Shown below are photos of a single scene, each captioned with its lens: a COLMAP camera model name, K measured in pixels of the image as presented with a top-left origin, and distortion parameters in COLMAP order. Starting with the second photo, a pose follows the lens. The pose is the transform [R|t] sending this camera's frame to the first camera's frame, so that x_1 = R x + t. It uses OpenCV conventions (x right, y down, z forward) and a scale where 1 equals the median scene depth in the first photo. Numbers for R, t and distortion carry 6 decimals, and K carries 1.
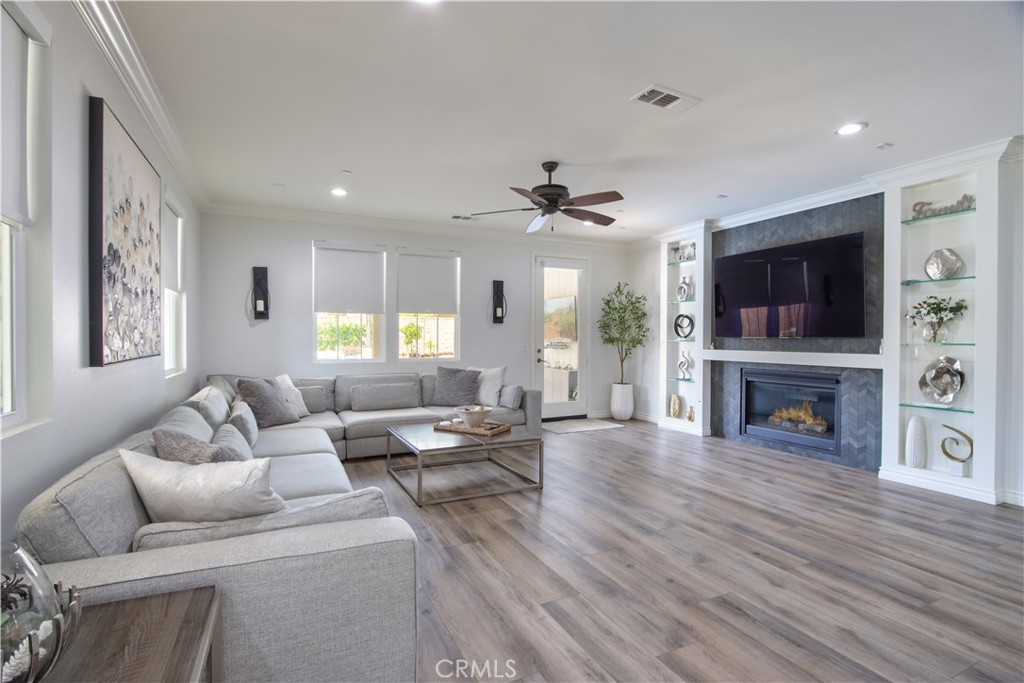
lens RADIAL K [[481.1, 0, 504.0], [0, 481.1, 341.8], [0, 0, 1]] dist [-0.016492, 0.000052]
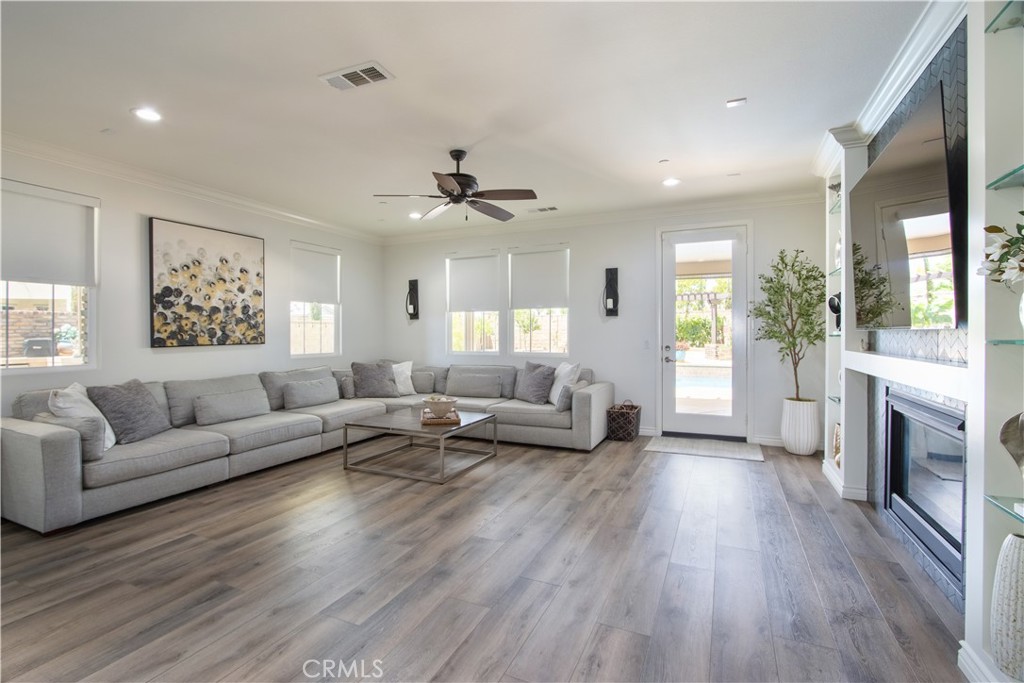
lens RADIAL K [[481.1, 0, 485.5], [0, 481.1, 336.1], [0, 0, 1]] dist [-0.016492, 0.000052]
pose [[0.629027, 0.001006, -0.777382, 0.650054], [-0.001899, 0.999998, -0.000243, -0.000167], [0.777381, 0.001629, 0.629028, 0.321846]]
